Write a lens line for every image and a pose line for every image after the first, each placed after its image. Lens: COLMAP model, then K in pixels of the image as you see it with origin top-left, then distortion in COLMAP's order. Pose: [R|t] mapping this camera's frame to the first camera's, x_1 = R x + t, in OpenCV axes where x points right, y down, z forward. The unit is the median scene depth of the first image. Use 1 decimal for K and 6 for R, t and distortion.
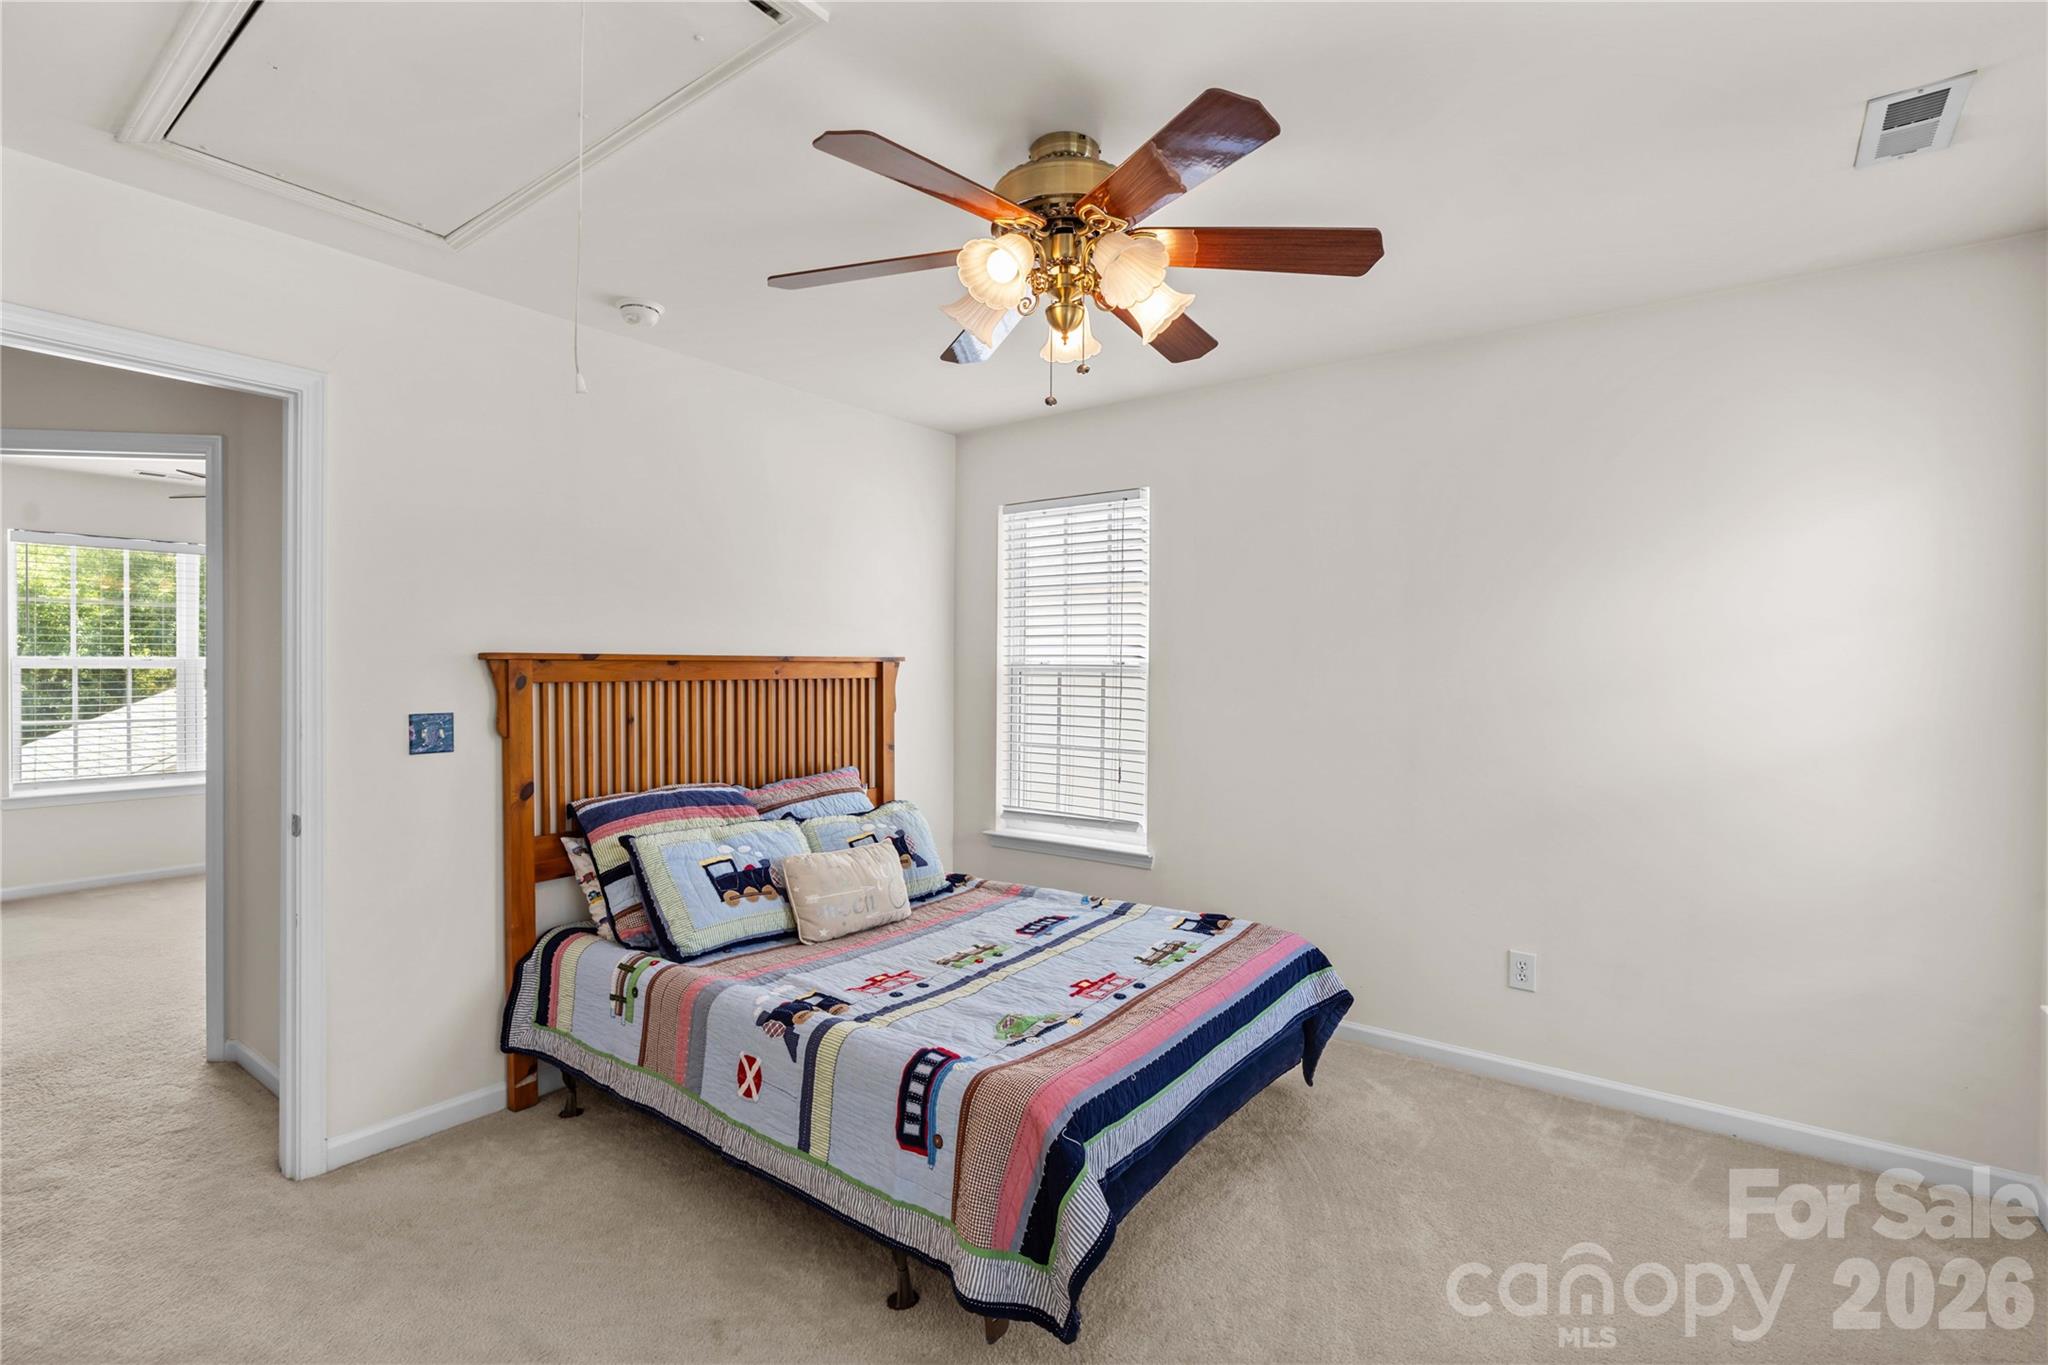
lens RADIAL K [[929.4, 0, 1016.1], [0, 929.4, 684.2], [0, 0, 1]] dist [-0.015228, 0.000541]
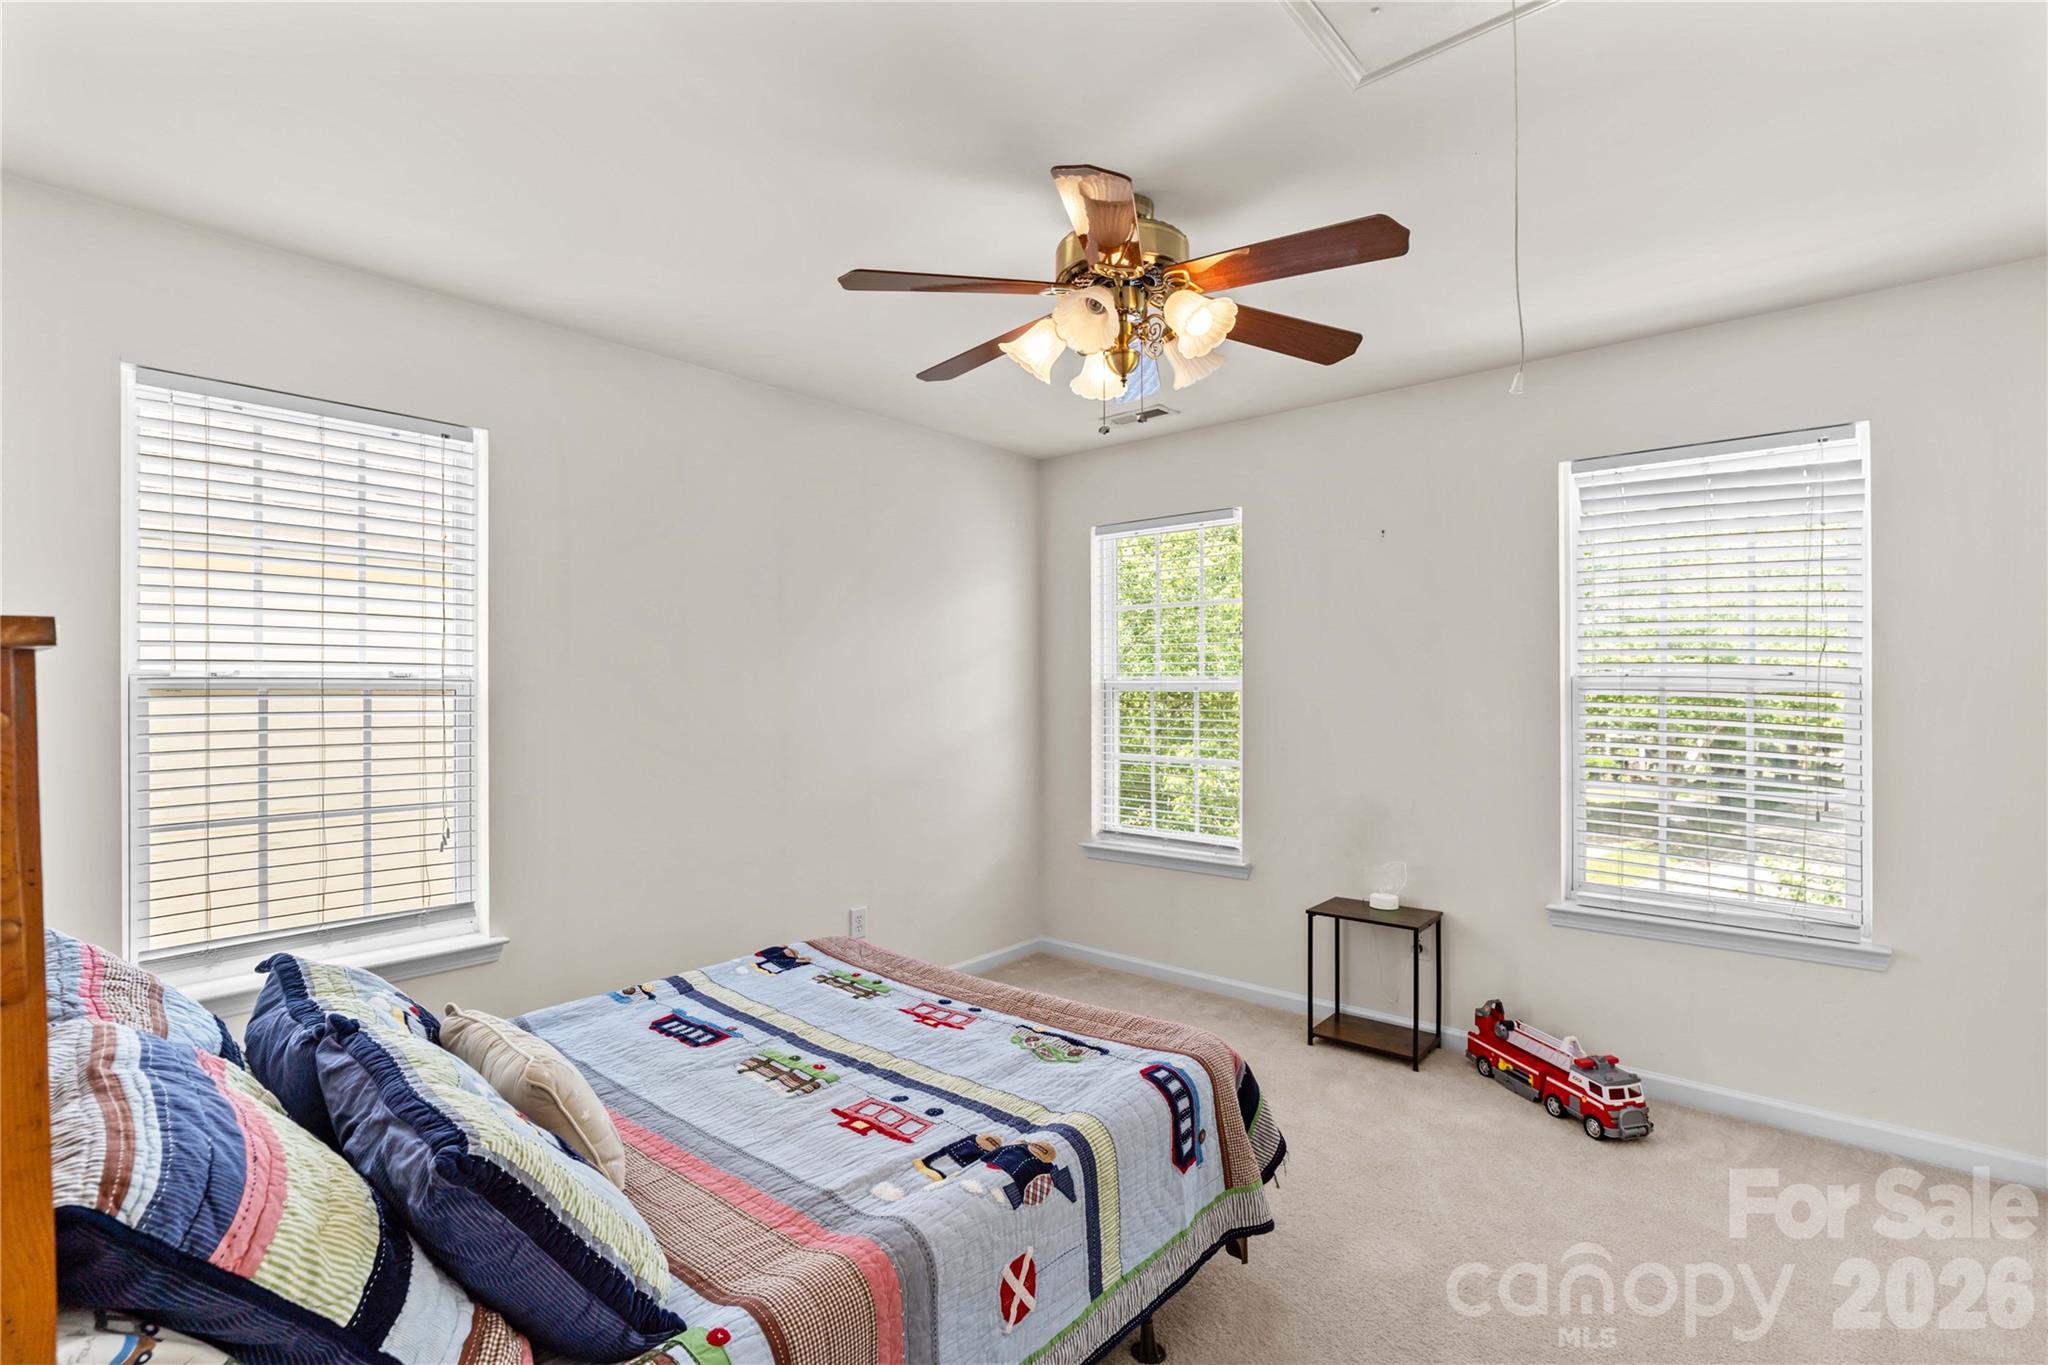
lens RADIAL K [[929.4, 0, 1016.1], [0, 929.4, 684.2], [0, 0, 1]] dist [-0.015228, 0.000541]
pose [[0.068307, -0.002062, 0.997662, -0.800060], [0.013131, 0.999913, 0.001168, -0.017653], [-0.997578, 0.013021, 0.068328, 0.787845]]
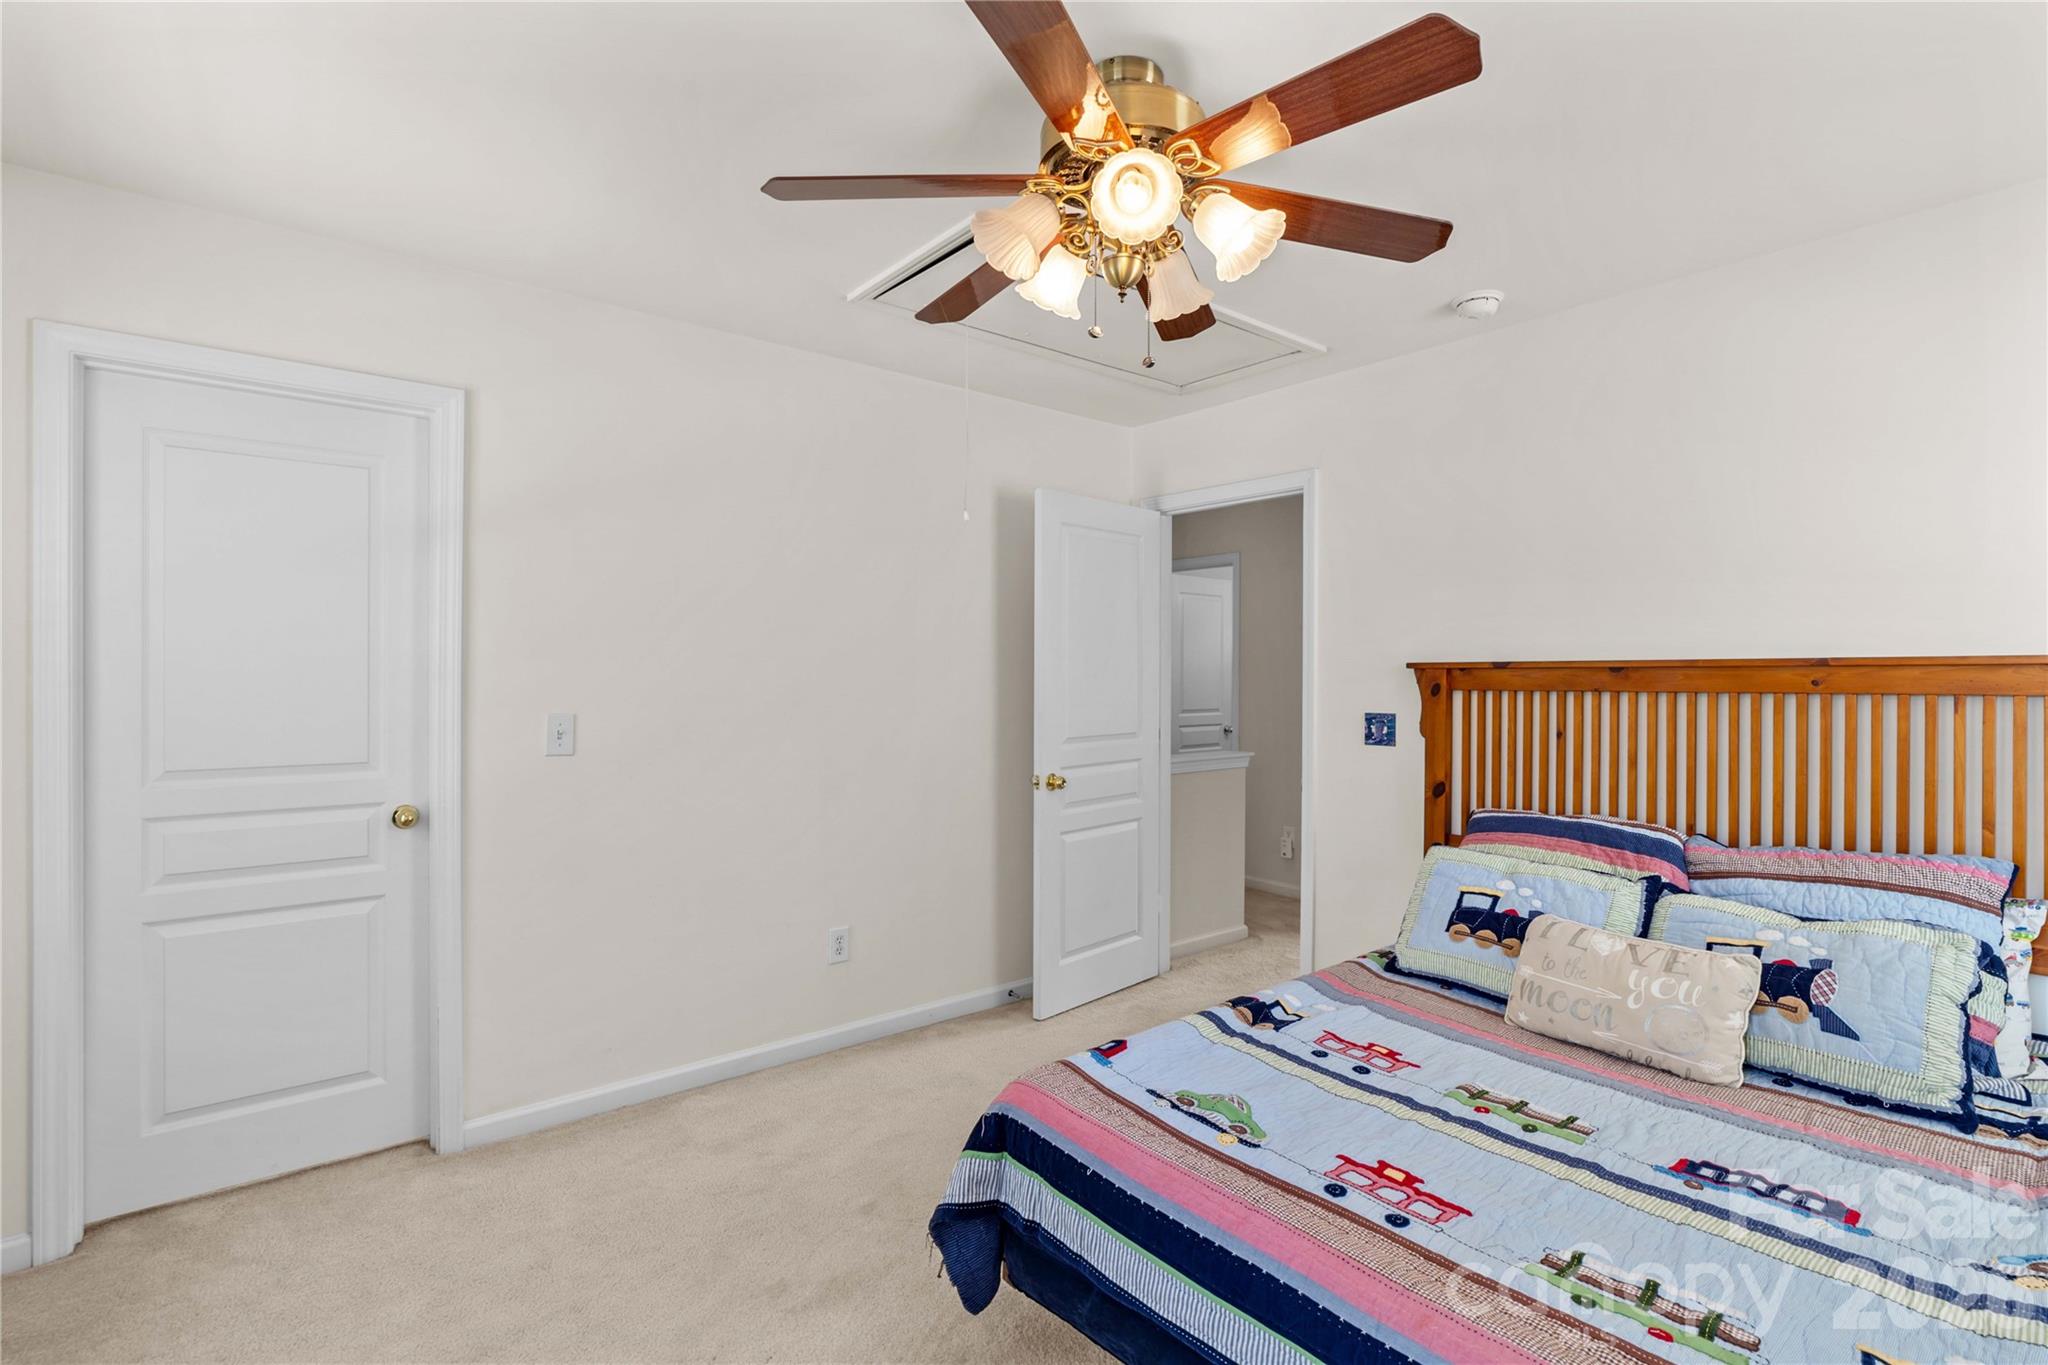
lens RADIAL K [[929.4, 0, 1016.1], [0, 929.4, 684.2], [0, 0, 1]] dist [-0.015228, 0.000541]
pose [[-0.242667, 0.003045, -0.970105, 0.690813], [-0.020902, 0.999747, 0.008366, -0.006993], [0.969884, 0.022308, -0.242542, 0.836055]]
